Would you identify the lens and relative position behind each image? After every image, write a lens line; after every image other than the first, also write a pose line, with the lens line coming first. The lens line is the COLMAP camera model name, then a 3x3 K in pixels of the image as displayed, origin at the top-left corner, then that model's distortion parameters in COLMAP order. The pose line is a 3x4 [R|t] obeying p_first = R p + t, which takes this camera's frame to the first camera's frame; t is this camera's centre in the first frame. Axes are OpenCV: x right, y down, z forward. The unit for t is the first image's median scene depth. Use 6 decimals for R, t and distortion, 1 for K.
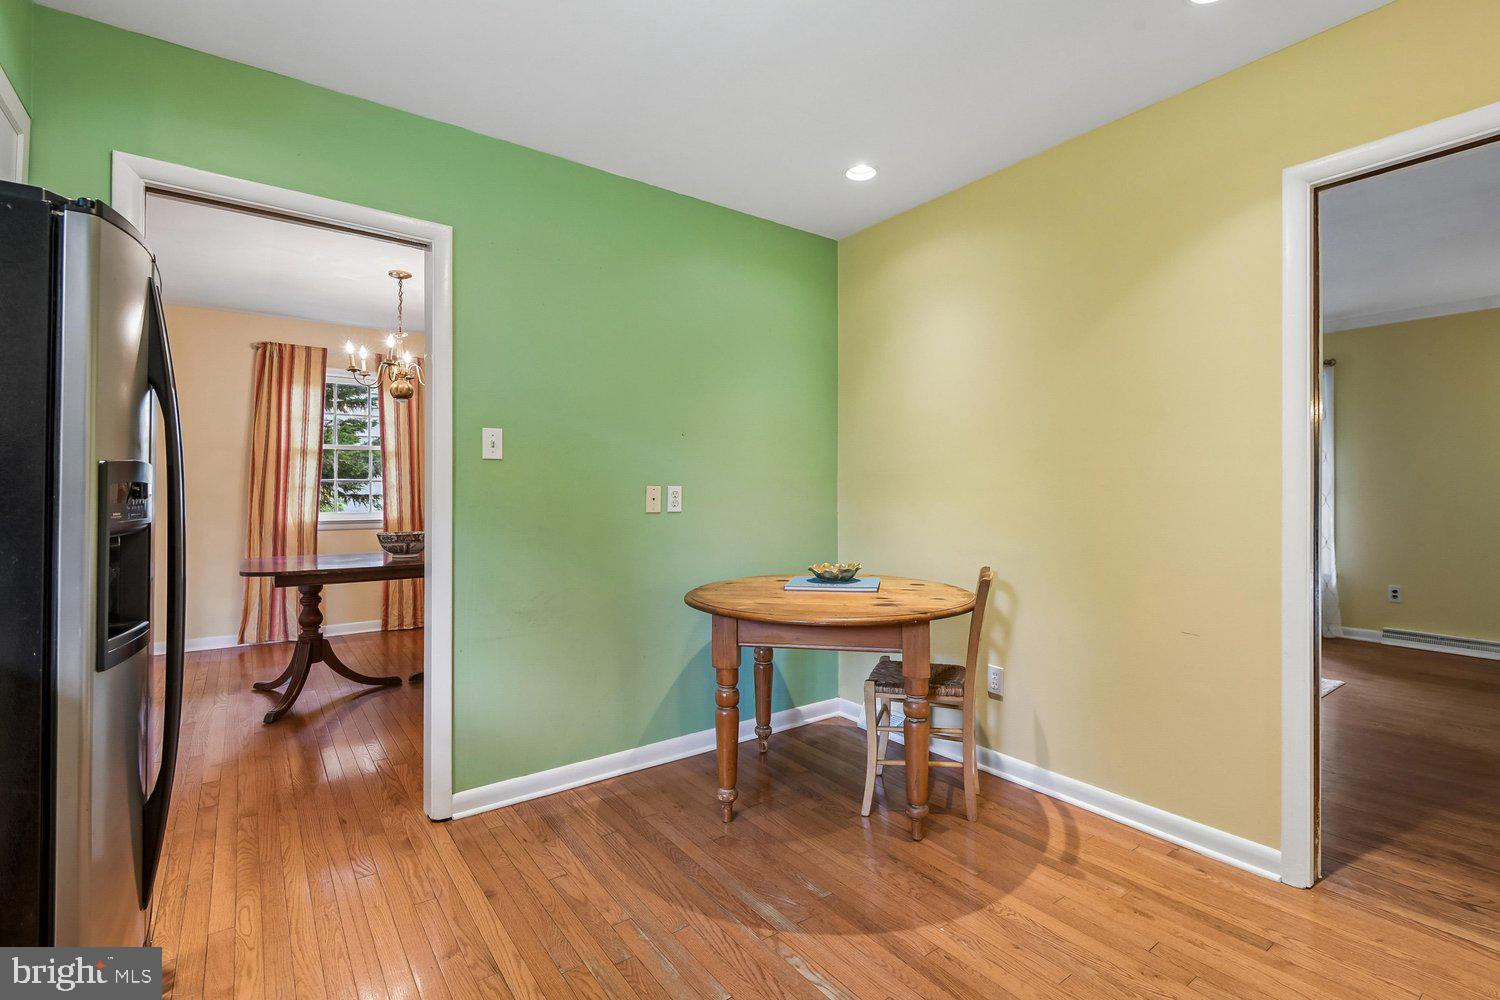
lens RADIAL K [[711.9, 0, 760.3], [0, 711.9, 489.6], [0, 0, 1]] dist [0.034903, -0.008367]
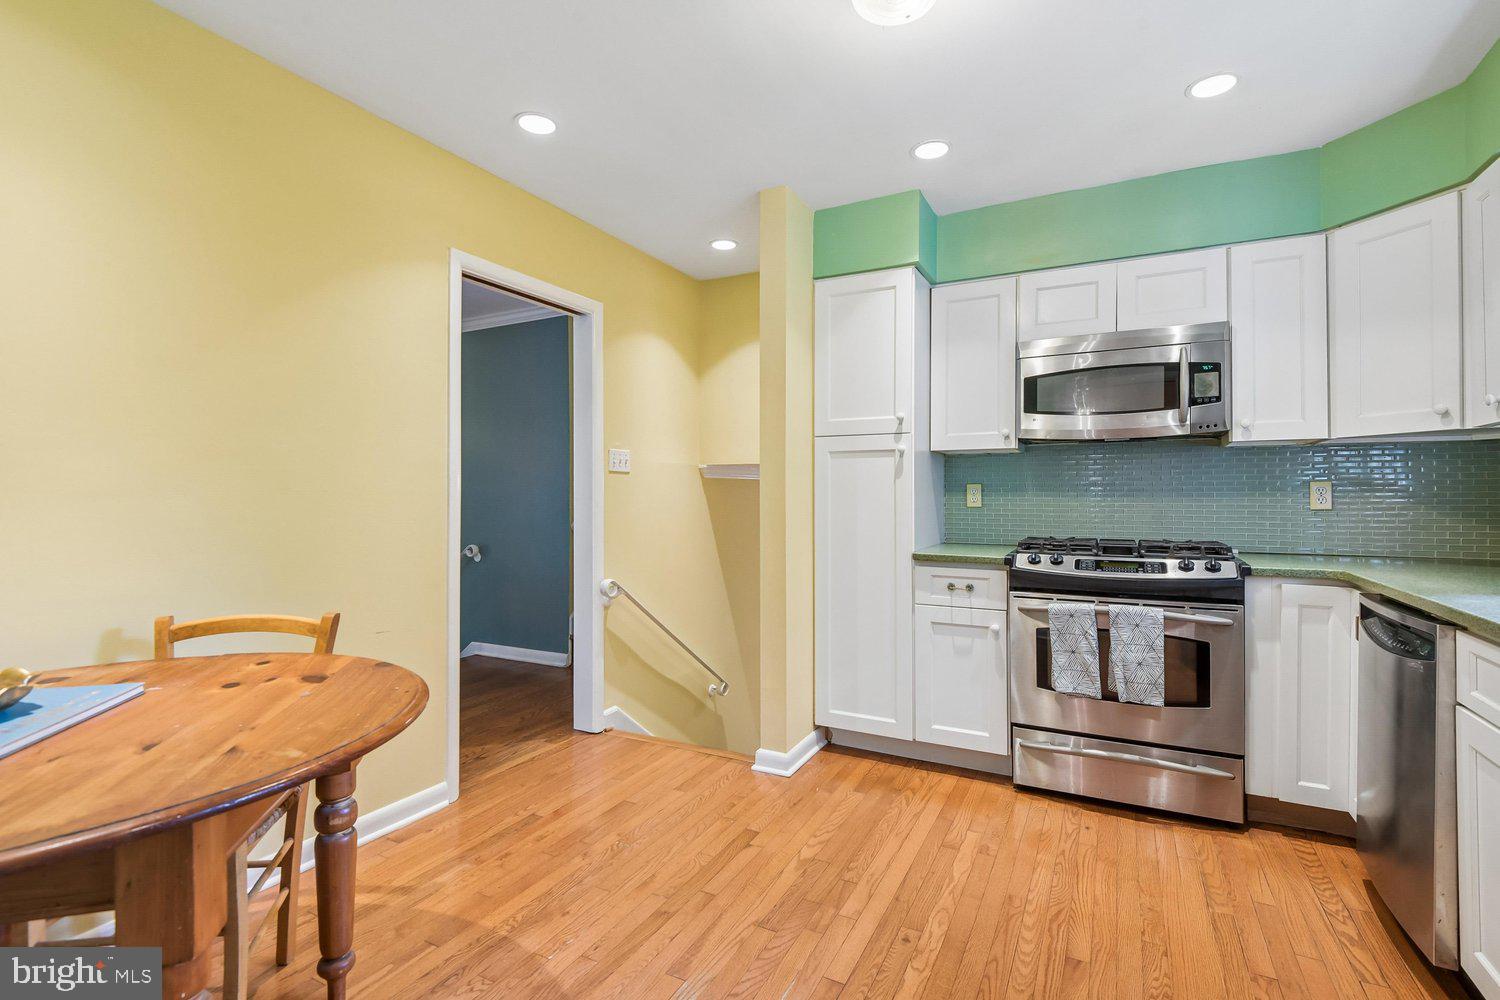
lens RADIAL K [[711.9, 0, 756.1], [0, 711.9, 500.1], [0, 0, 1]] dist [0.034903, -0.008367]
pose [[-0.442284, 0.002654, 0.896871, -0.691746], [0.000450, 0.999996, -0.002737, 0.010554], [-0.896875, -0.000807, -0.442284, 1.133304]]
